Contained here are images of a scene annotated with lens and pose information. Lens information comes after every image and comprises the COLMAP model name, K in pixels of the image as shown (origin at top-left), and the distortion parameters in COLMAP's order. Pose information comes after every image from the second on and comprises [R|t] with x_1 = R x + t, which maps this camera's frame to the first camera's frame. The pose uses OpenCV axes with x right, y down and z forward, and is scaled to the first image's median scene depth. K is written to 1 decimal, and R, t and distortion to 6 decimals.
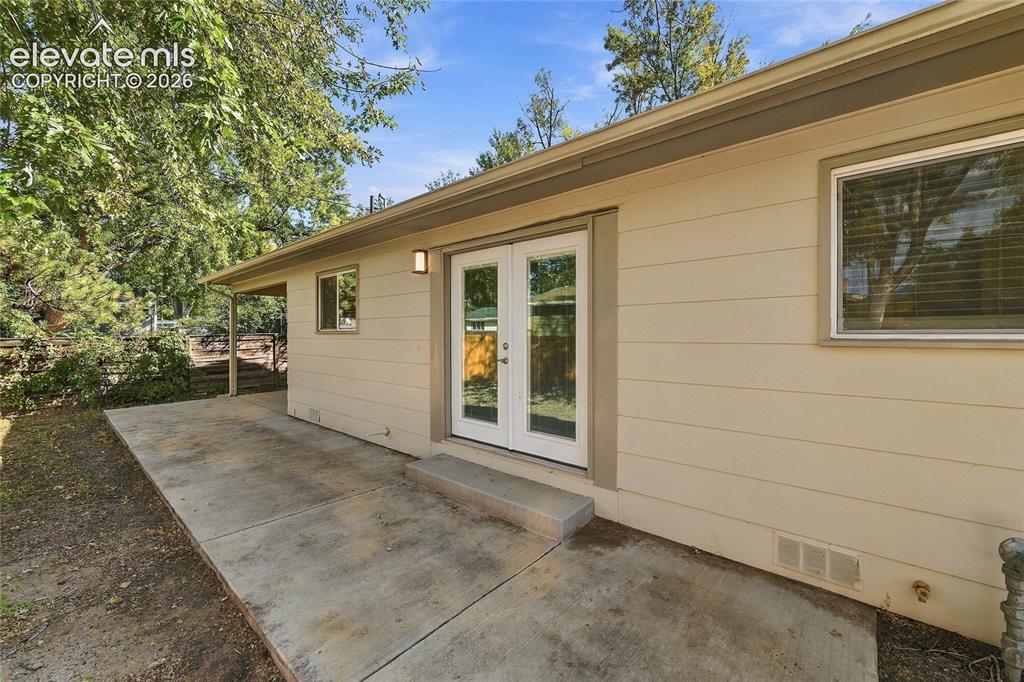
lens RADIAL K [[410.4, 0, 509.2], [0, 410.4, 338.0], [0, 0, 1]] dist [-0.000938, -0.000136]
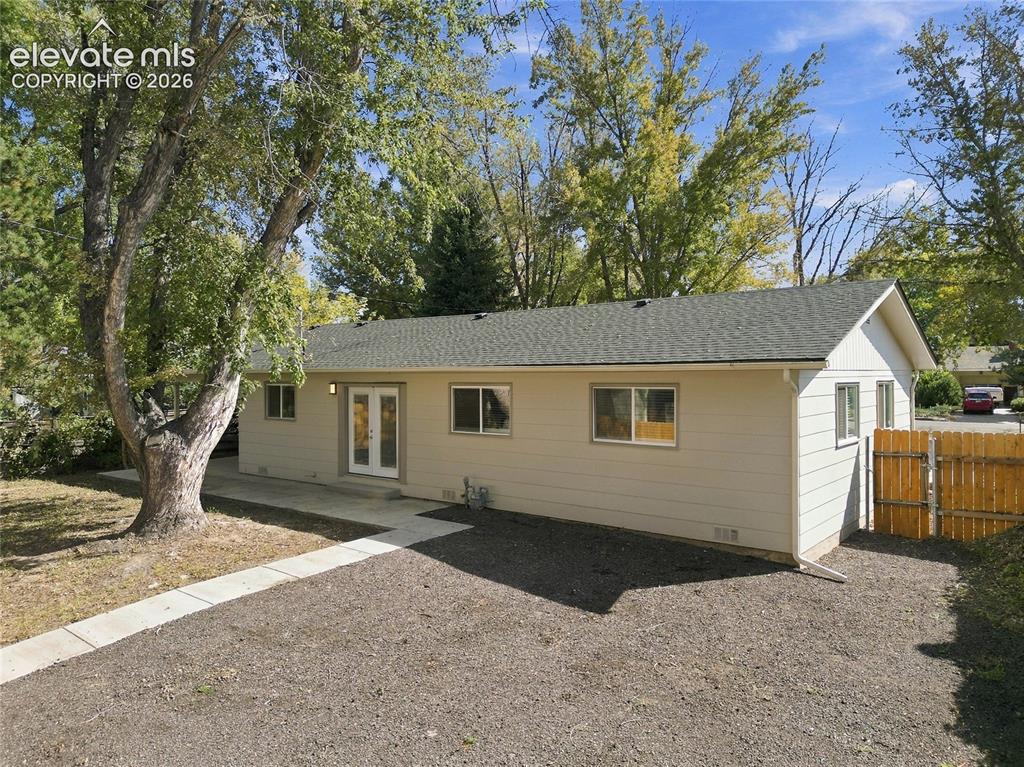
lens RADIAL K [[713.8, 0, 514.5], [0, 713.8, 380.6], [0, 0, 1]] dist [0.008622, 0.001228]
pose [[0.998214, -0.003082, 0.059666, 0.500947], [0.003290, 0.999989, -0.003403, -0.224134], [-0.059655, 0.003593, 0.998213, -2.753823]]
